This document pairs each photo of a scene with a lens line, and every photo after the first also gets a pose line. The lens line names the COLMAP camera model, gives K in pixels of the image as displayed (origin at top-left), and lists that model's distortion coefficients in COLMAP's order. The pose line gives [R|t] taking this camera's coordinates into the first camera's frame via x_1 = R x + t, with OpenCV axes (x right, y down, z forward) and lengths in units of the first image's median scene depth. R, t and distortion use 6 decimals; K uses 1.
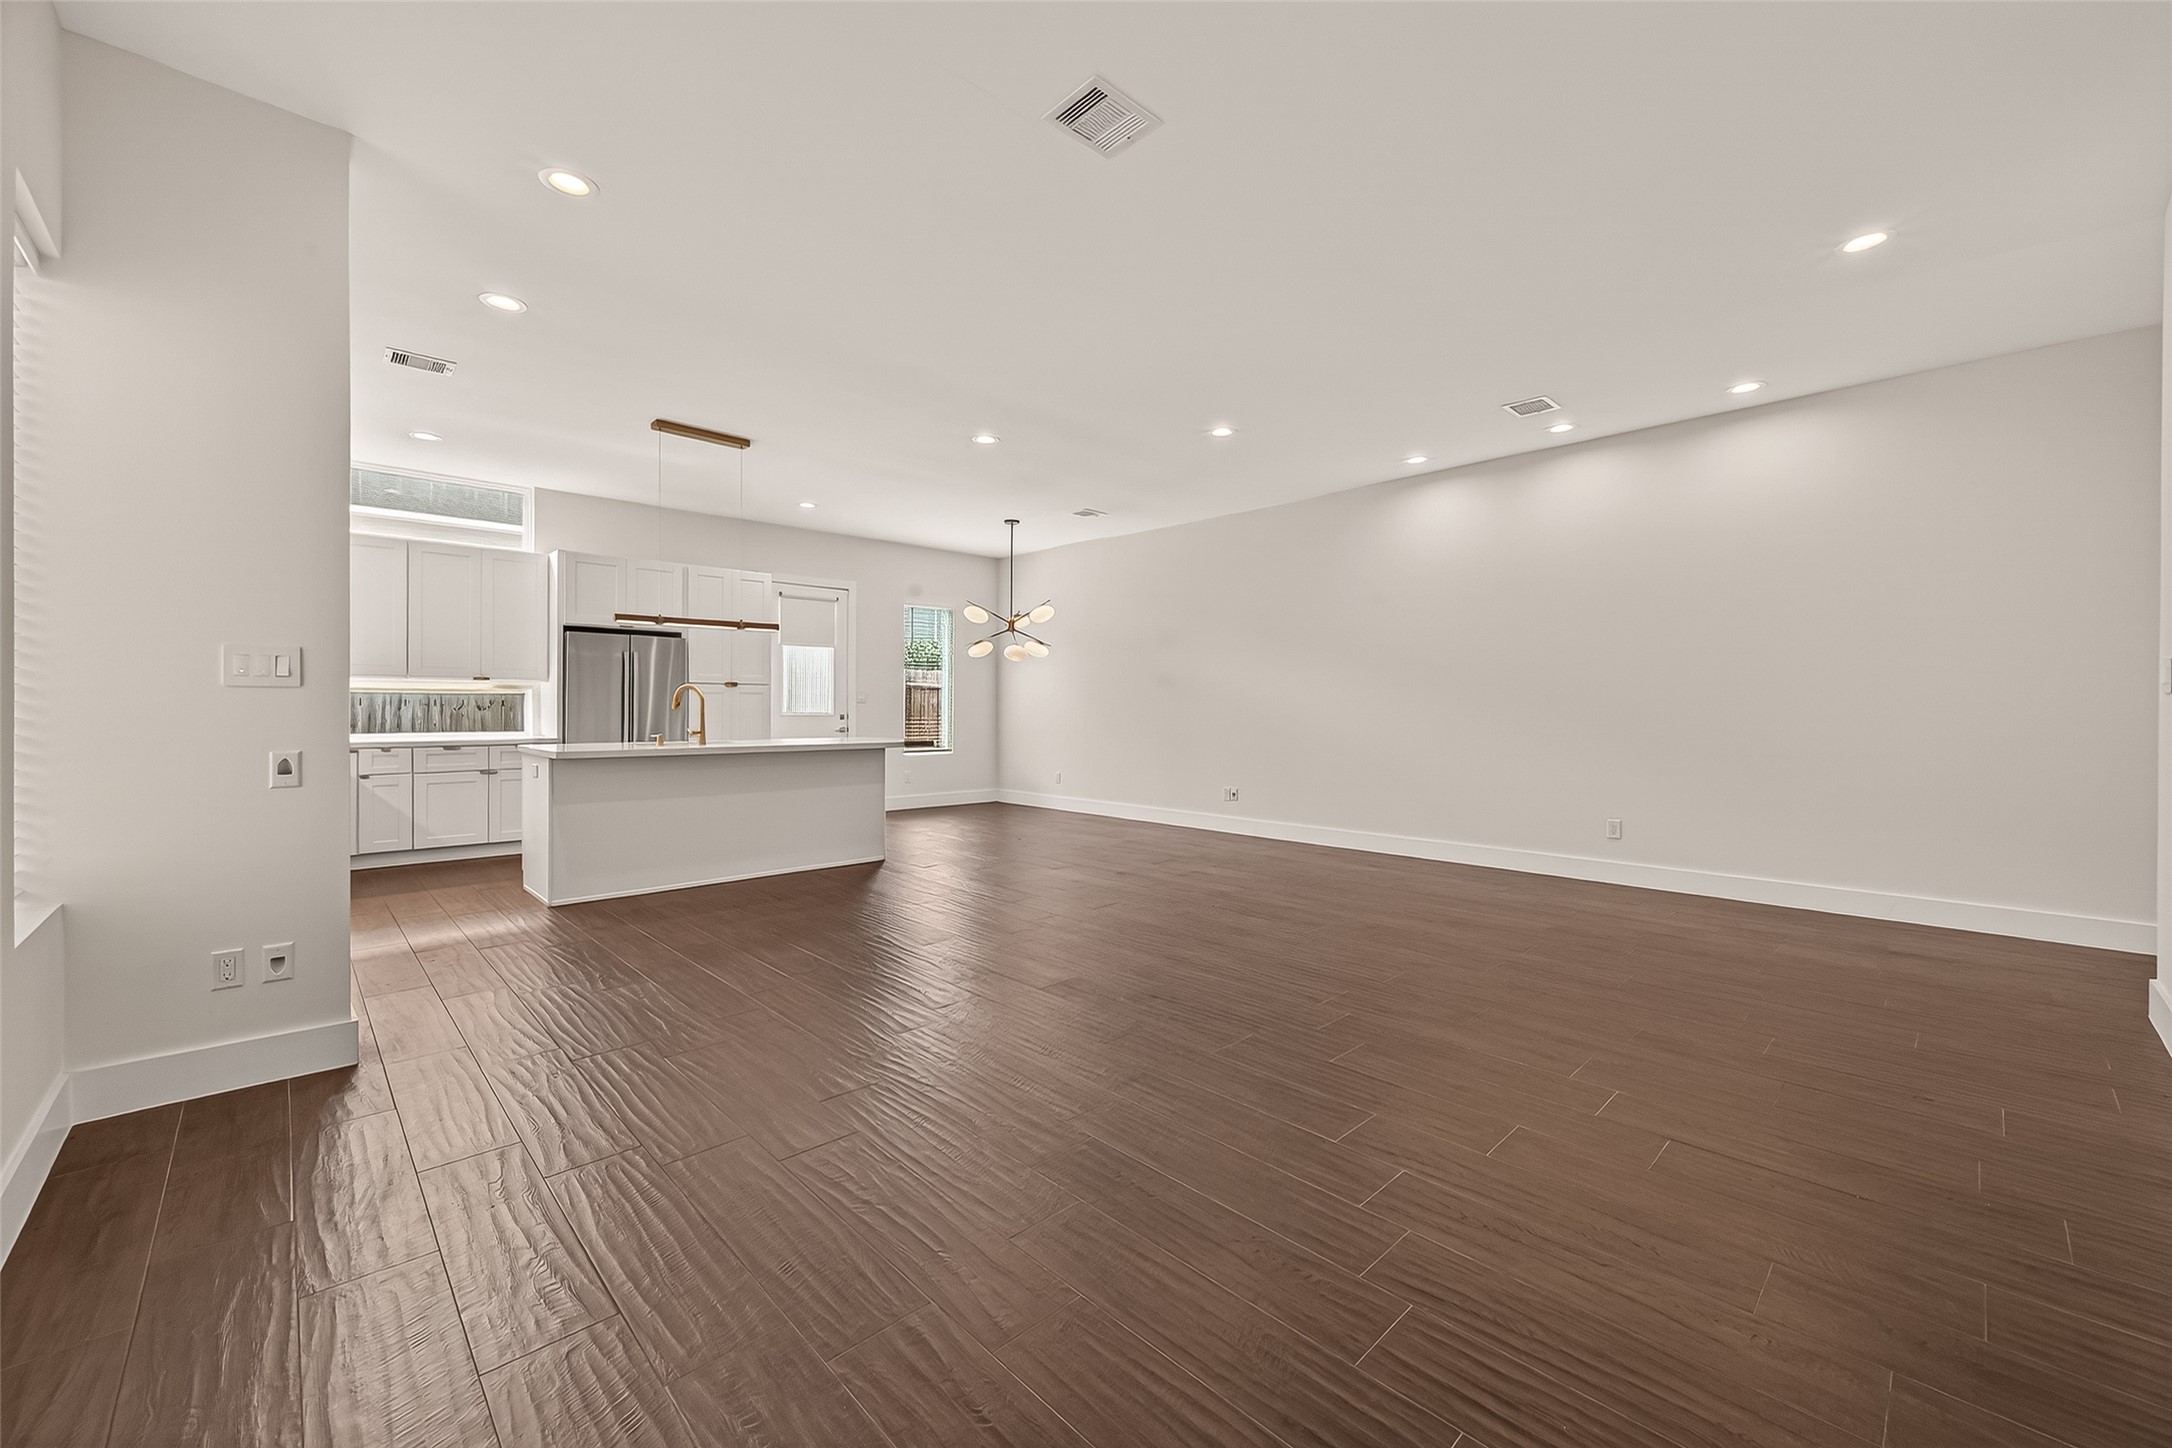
lens RADIAL K [[843.8, 0, 1083.6], [0, 843.8, 706.3], [0, 0, 1]] dist [-0.005267, -0.000258]
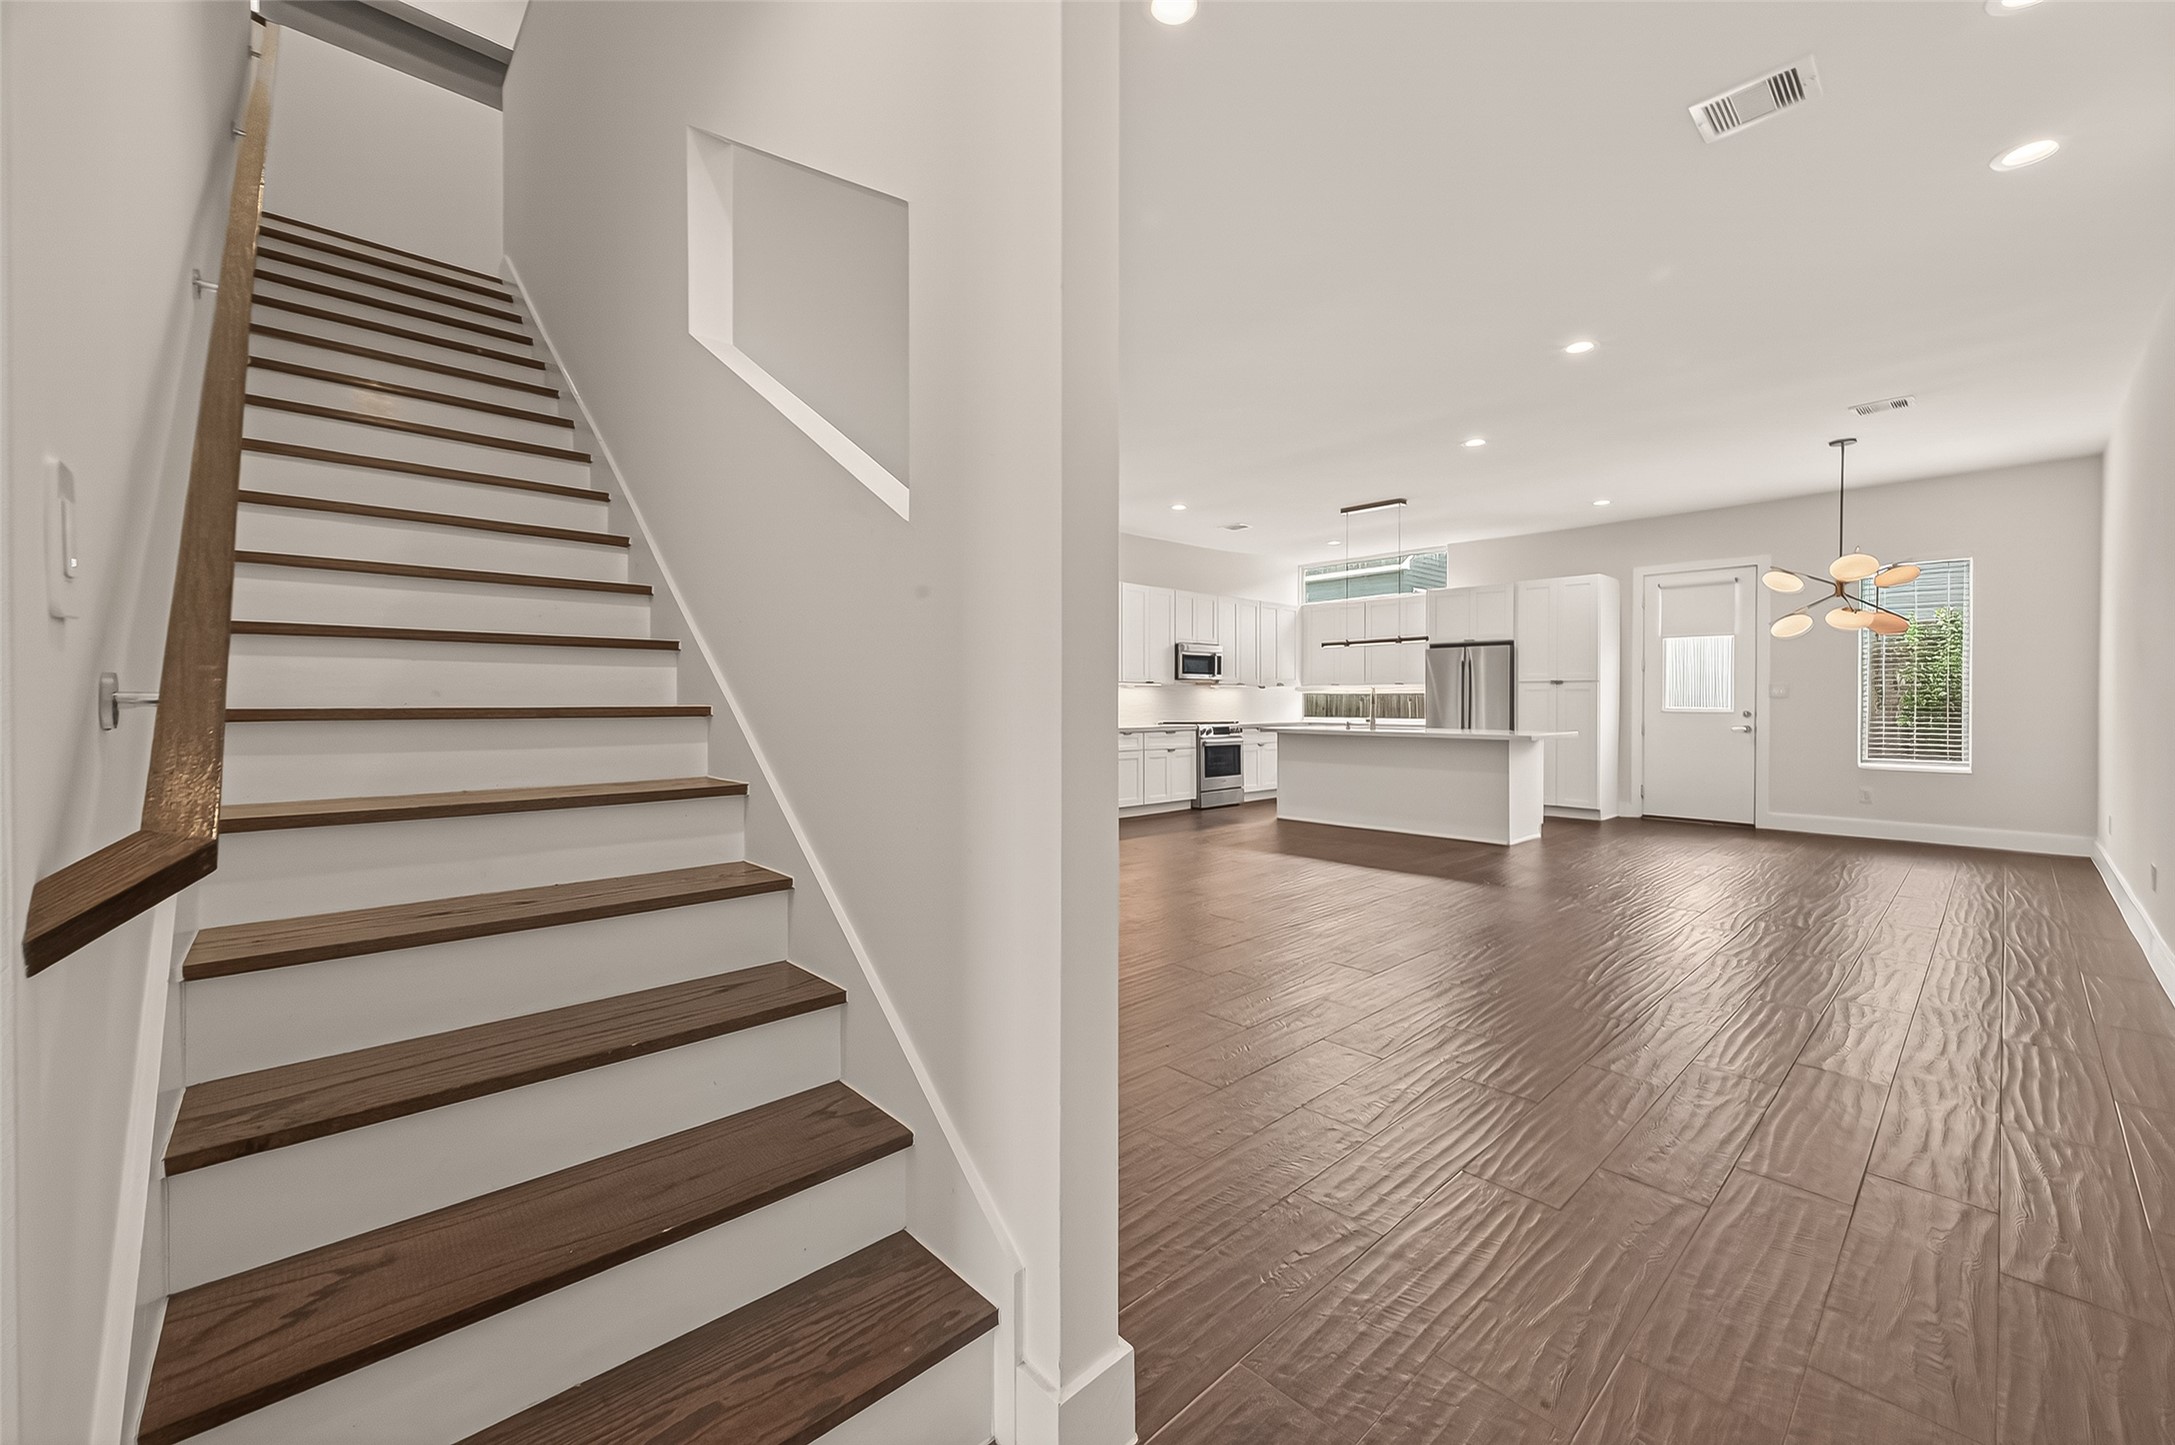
lens RADIAL K [[847.6, 0, 1095.3], [0, 847.6, 713.4], [0, 0, 1]] dist [0.001112, -0.000029]
pose [[-0.012320, 0.008959, -0.999884, 0.690712], [-0.000391, 0.999960, 0.008965, 0.005183], [0.999924, 0.000501, -0.012316, 0.403093]]
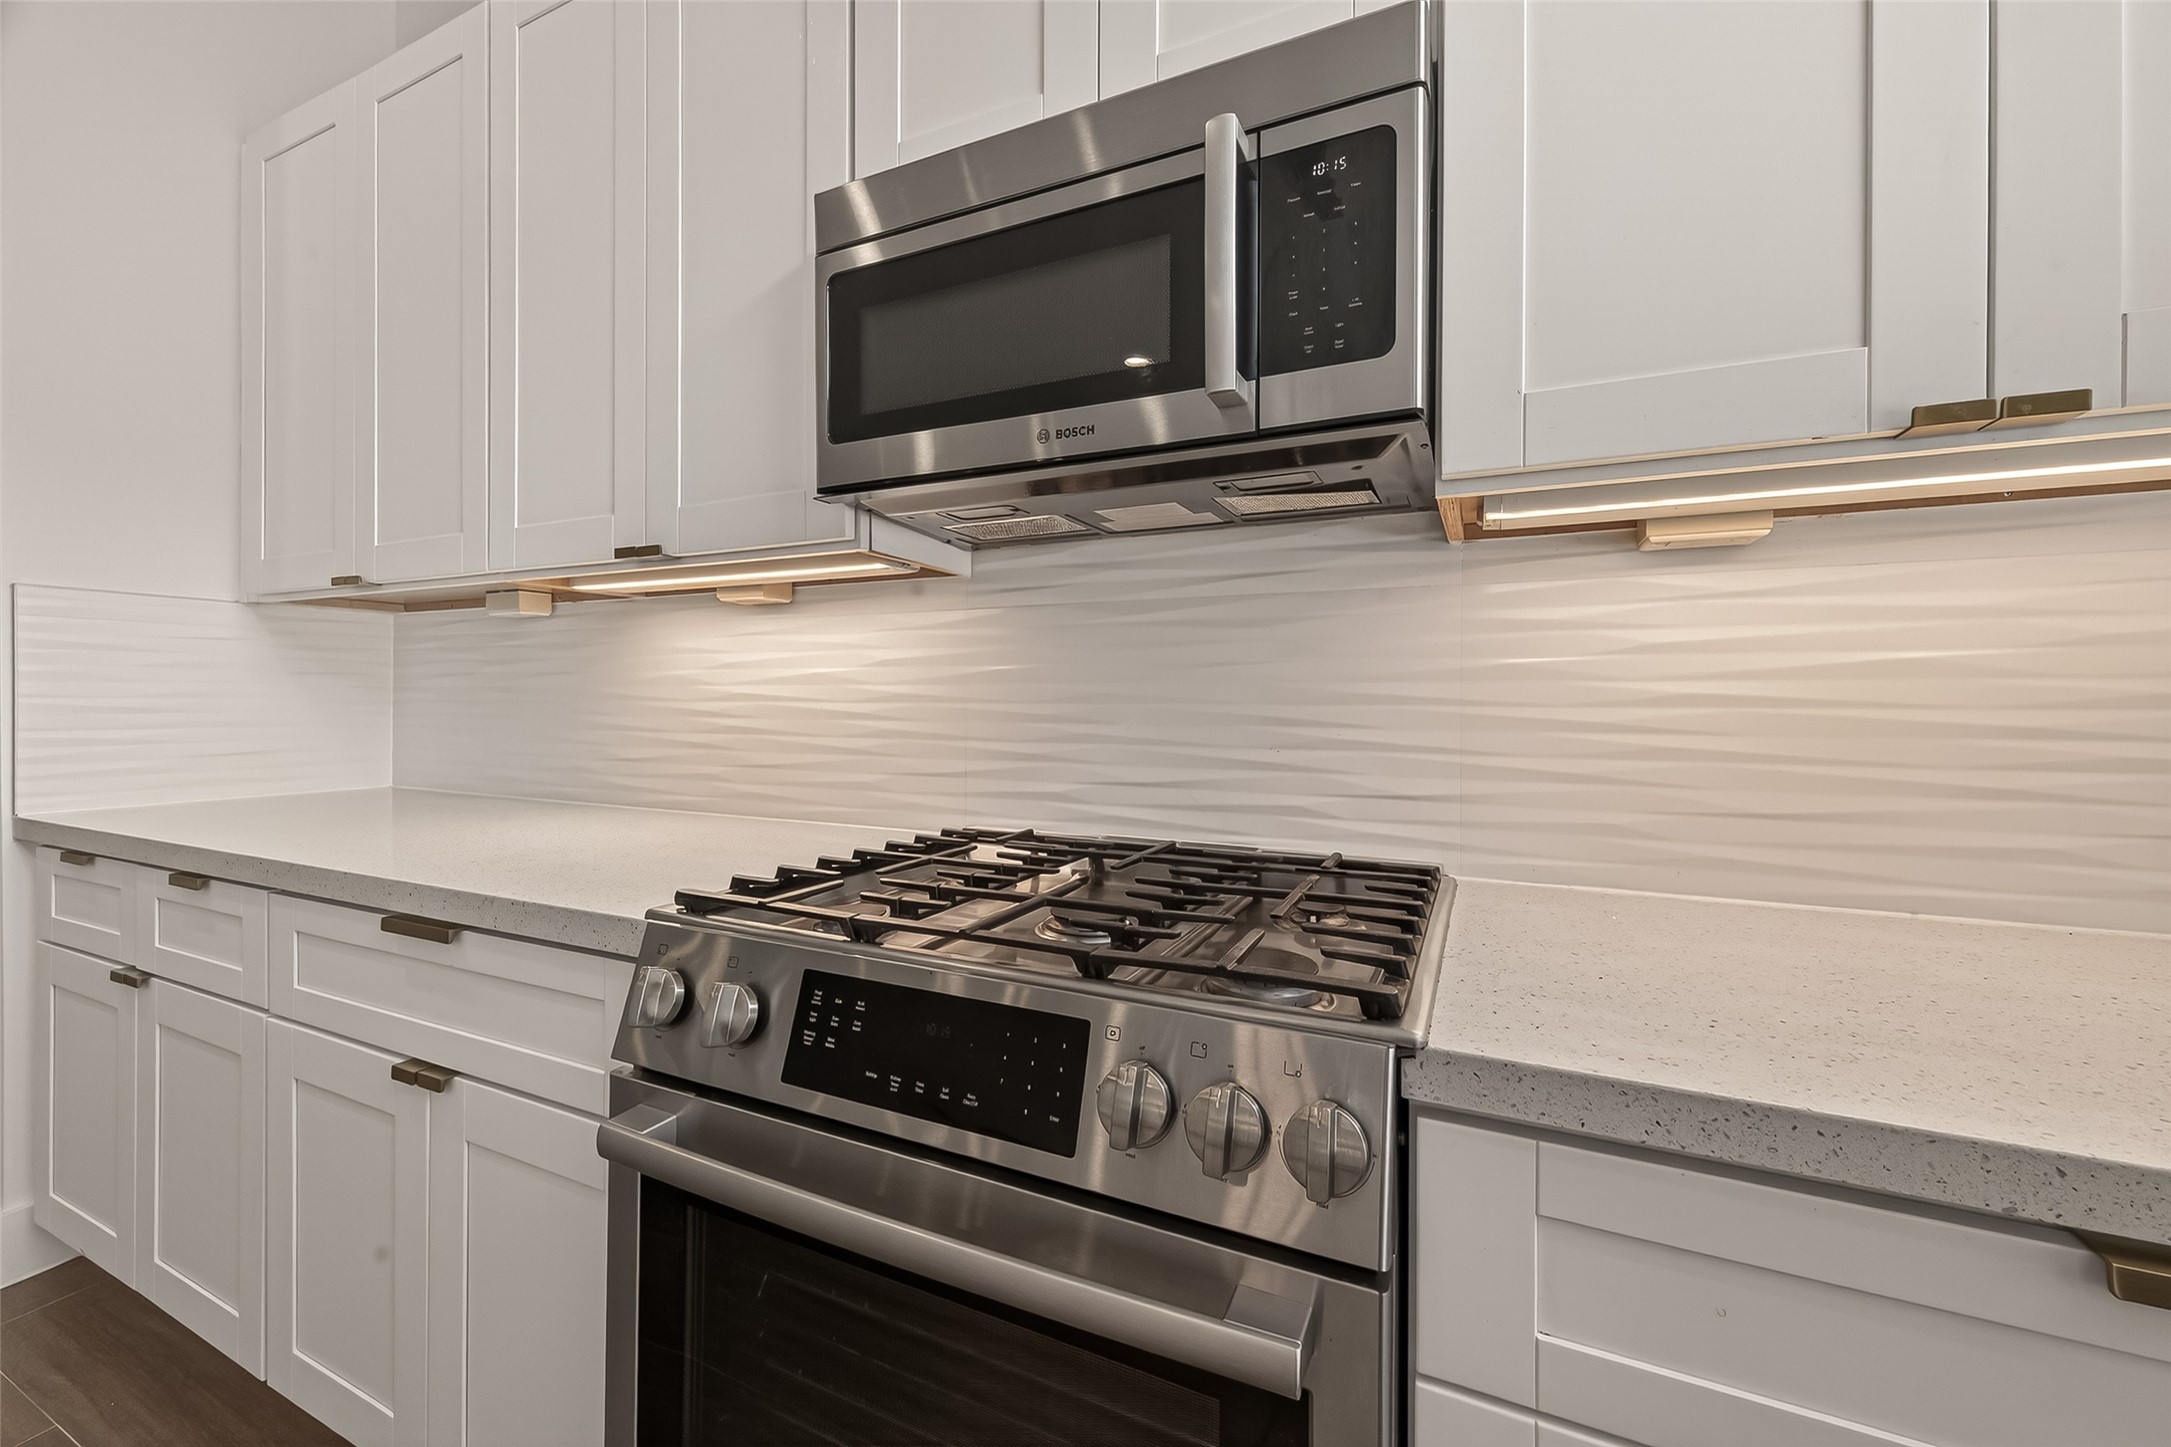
lens RADIAL K [[846.1, 0, 1093.2], [0, 846.1, 714.4], [0, 0, 1]] dist [0.001112, -0.000029]
pose [[-0.931614, -0.002153, -0.363442, -0.498982], [-0.007706, 0.999875, 0.013831, 0.002853], [0.363367, 0.015686, -0.931514, 0.658088]]
